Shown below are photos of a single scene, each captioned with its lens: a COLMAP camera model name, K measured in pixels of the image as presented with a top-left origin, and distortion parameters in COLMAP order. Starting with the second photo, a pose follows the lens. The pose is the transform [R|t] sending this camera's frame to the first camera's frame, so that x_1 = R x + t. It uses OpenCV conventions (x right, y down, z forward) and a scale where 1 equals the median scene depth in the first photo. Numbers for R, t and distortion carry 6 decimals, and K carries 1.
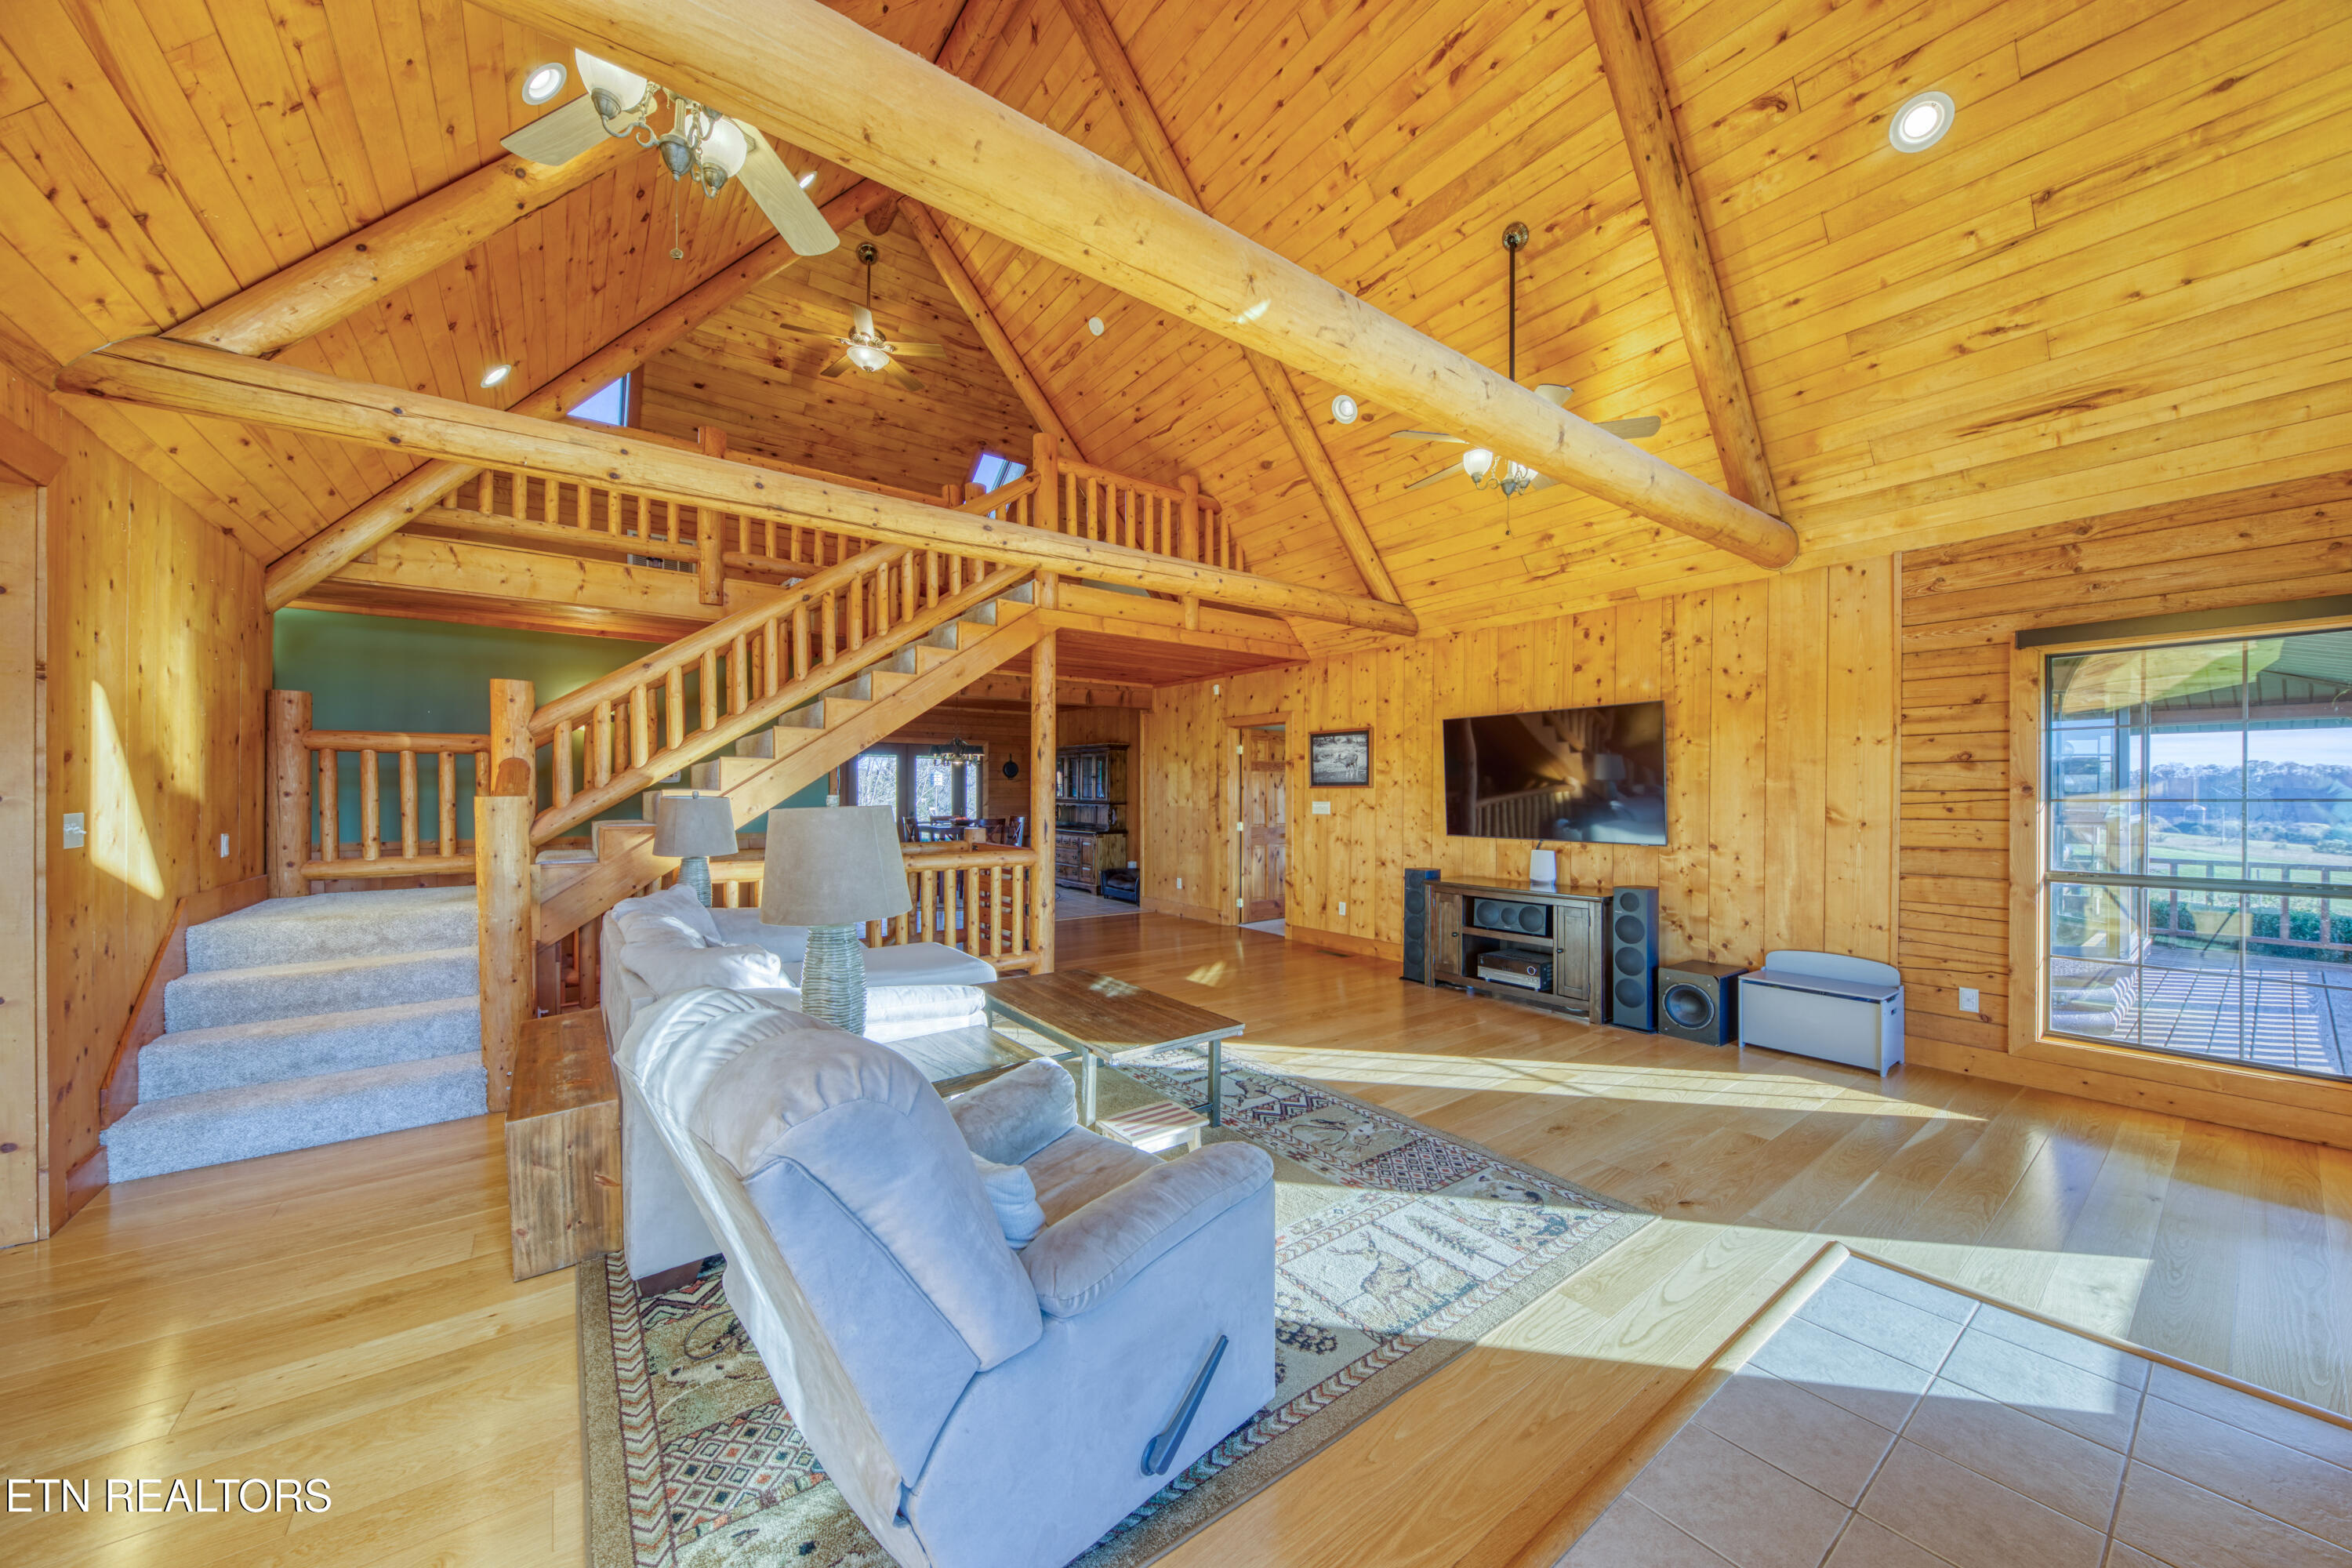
lens RADIAL K [[843.3, 0, 1123.3], [0, 843.3, 805.7], [0, 0, 1]] dist [-0.007599, -0.000170]
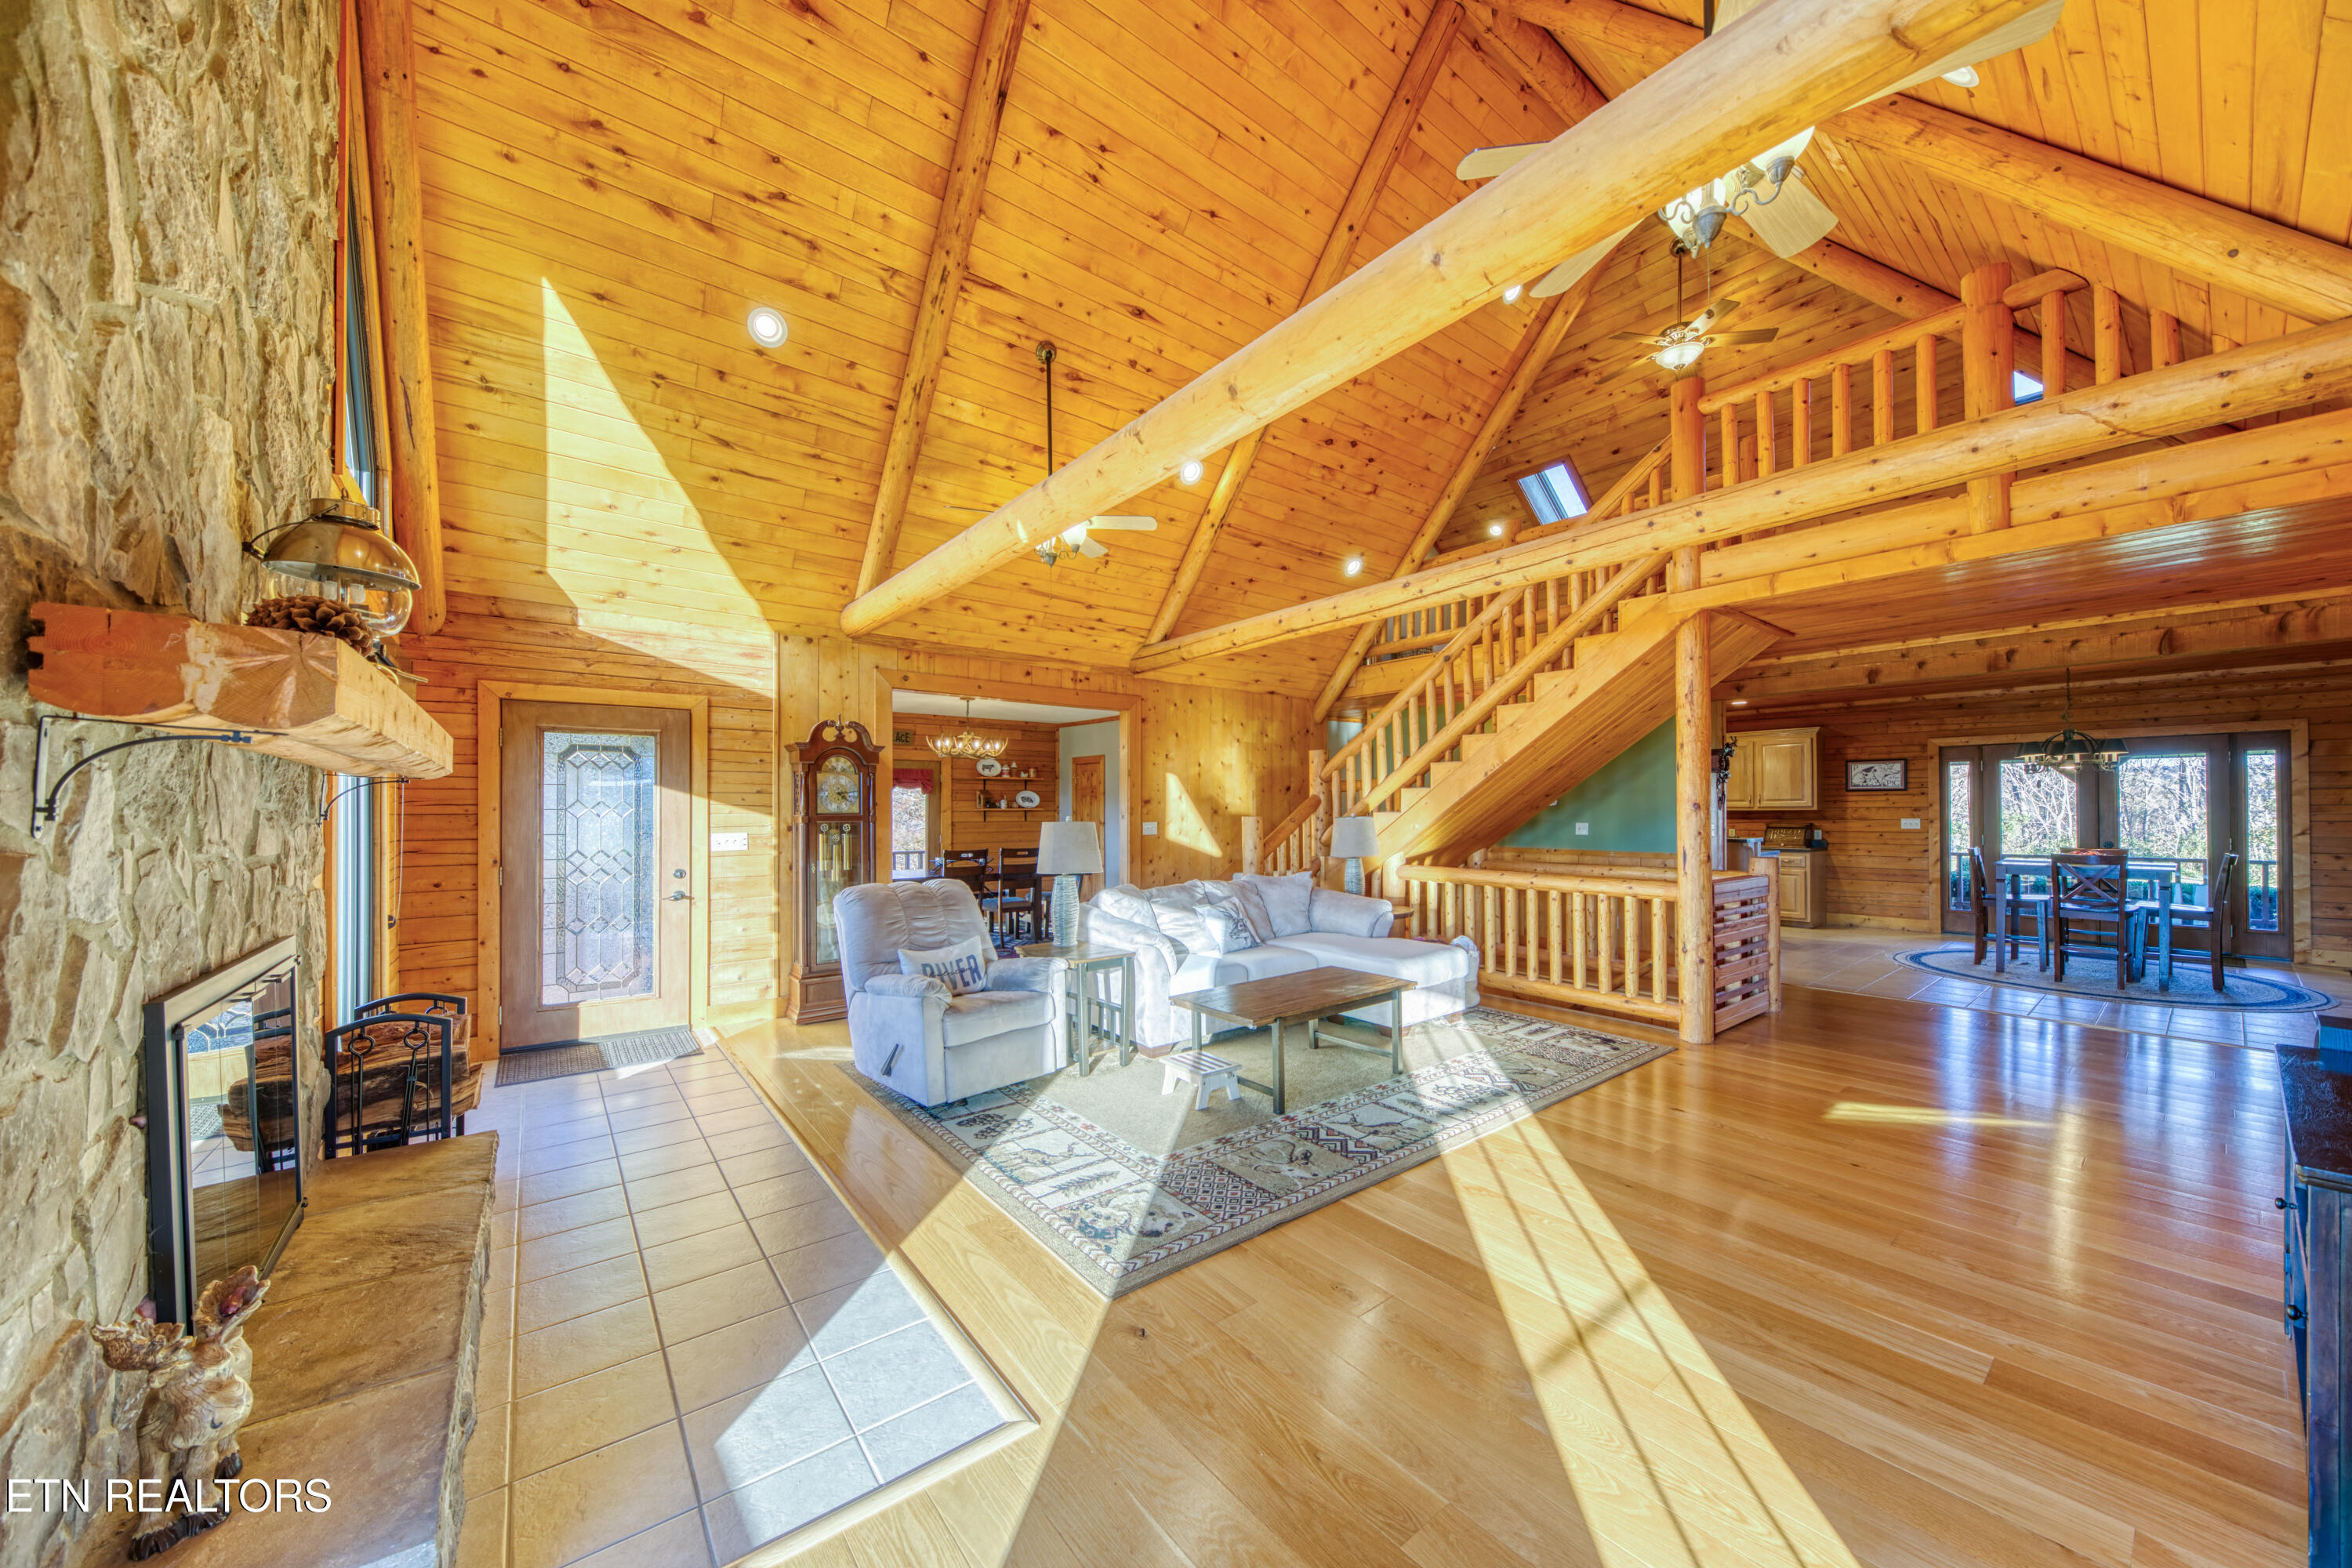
lens RADIAL K [[843.3, 0, 1189.3], [0, 843.3, 797.5], [0, 0, 1]] dist [-0.007599, -0.000170]
pose [[0.028754, -0.021780, -0.999349, 1.936812], [-0.014762, 0.999644, -0.022211, -0.017112], [0.999478, 0.015391, 0.028422, 1.333601]]
